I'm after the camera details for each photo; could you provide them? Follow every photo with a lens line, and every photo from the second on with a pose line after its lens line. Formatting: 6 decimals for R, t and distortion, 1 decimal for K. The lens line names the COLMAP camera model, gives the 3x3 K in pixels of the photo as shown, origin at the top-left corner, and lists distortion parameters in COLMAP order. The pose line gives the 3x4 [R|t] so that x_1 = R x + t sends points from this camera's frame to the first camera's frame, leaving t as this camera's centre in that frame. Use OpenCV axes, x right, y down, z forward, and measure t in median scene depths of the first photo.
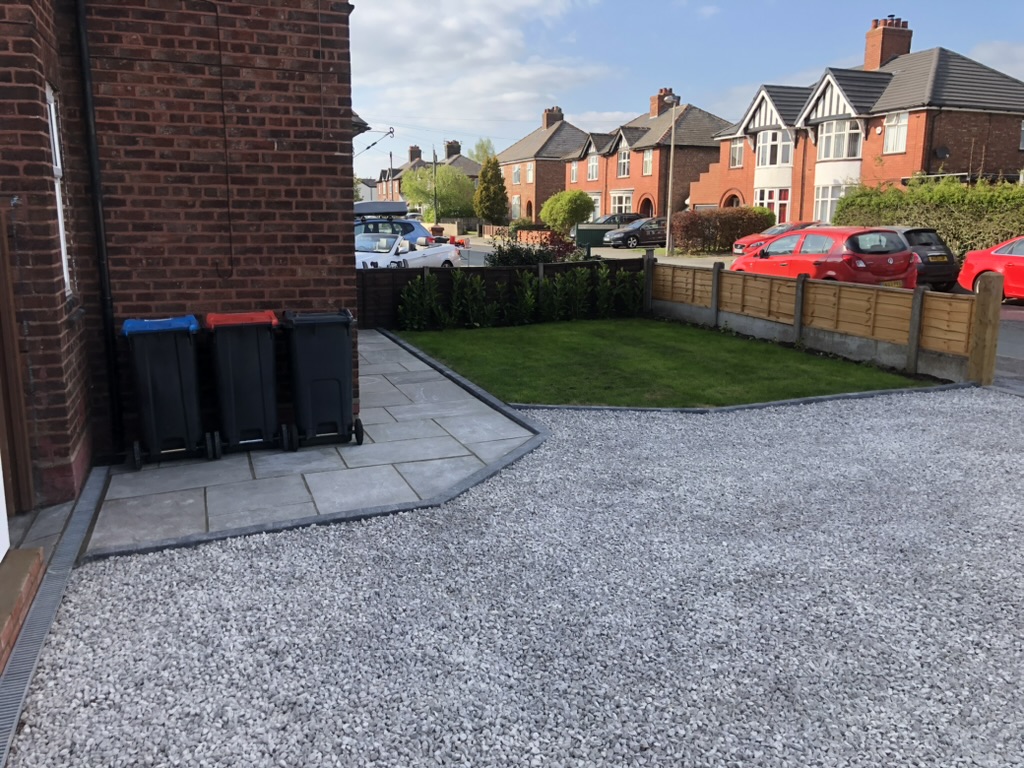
lens RADIAL K [[847.5, 0, 452.6], [0, 847.5, 383.2], [0, 0, 1]] dist [0.003602, 0.008895]
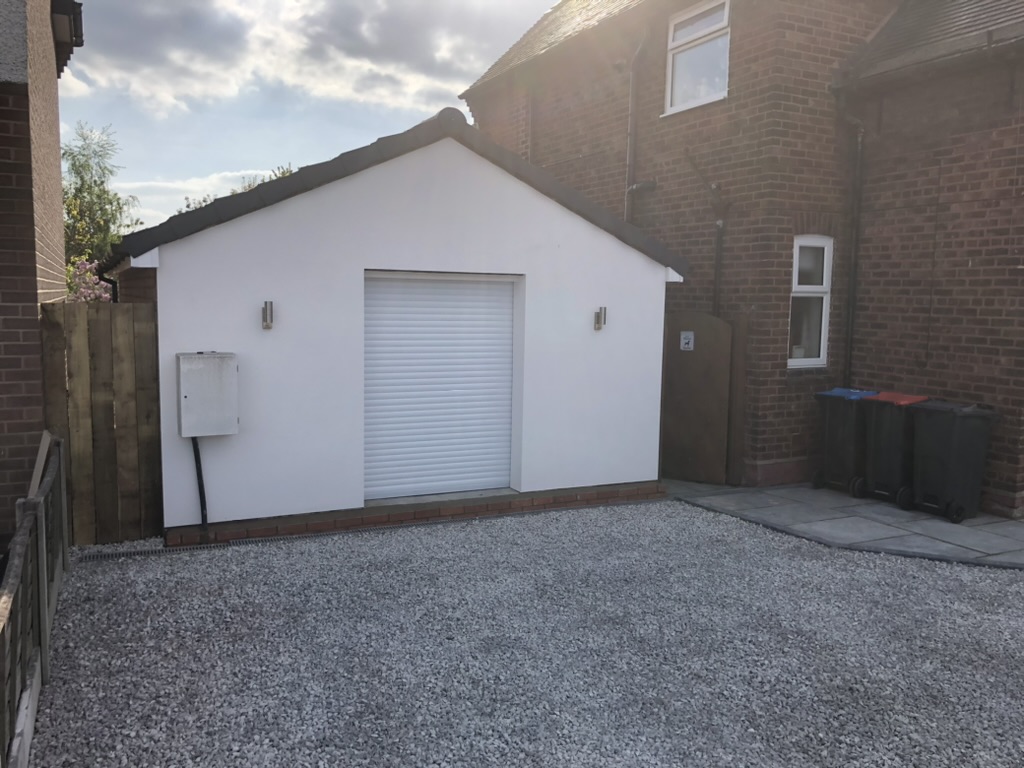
lens RADIAL K [[856.0, 0, 506.2], [0, 856.0, 386.7], [0, 0, 1]] dist [-0.037038, 0.079724]
pose [[0.091312, 0.105574, -0.990210, 0.952992], [-0.205219, 0.975015, 0.085029, -0.079509], [0.974447, 0.195446, 0.110696, 0.268729]]
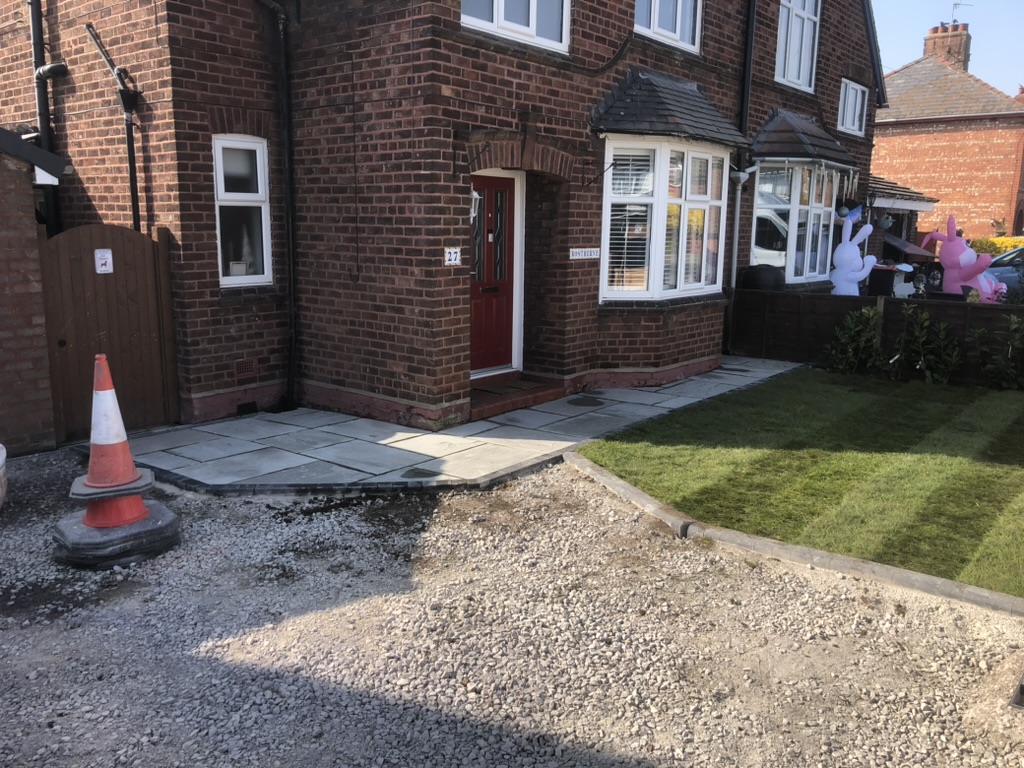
lens RADIAL K [[841.2, 0, 512.0], [0, 841.2, 384.0], [0, 0, 1]] dist [0.040914, -0.051580]
pose [[0.502582, 0.164207, -0.848791, 0.891131], [-0.174531, 0.980853, 0.086413, -0.126717], [0.846729, 0.104711, 0.521618, 0.597158]]
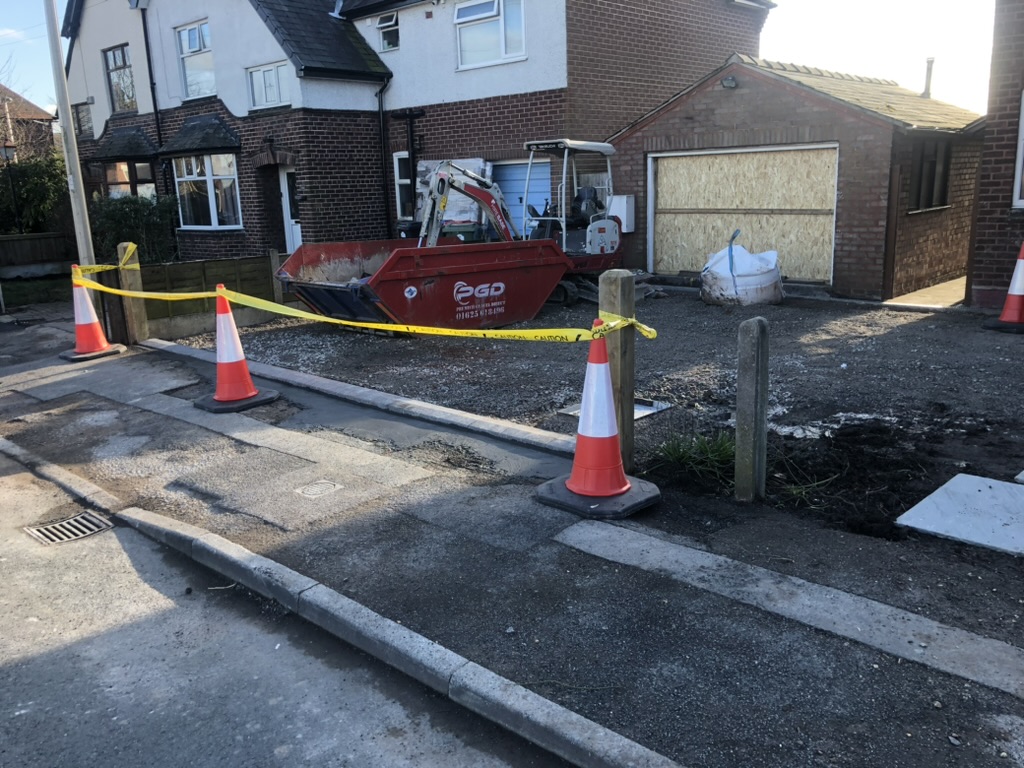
lens RADIAL K [[828.7, 0, 496.7], [0, 828.7, 381.8], [0, 0, 1]] dist [-0.005184, -0.004509]
pose [[-0.889175, 0.132581, -0.437939, 1.209116], [-0.055747, 0.918583, 0.391277, -0.339675], [0.454159, 0.372328, -0.809389, 1.811529]]
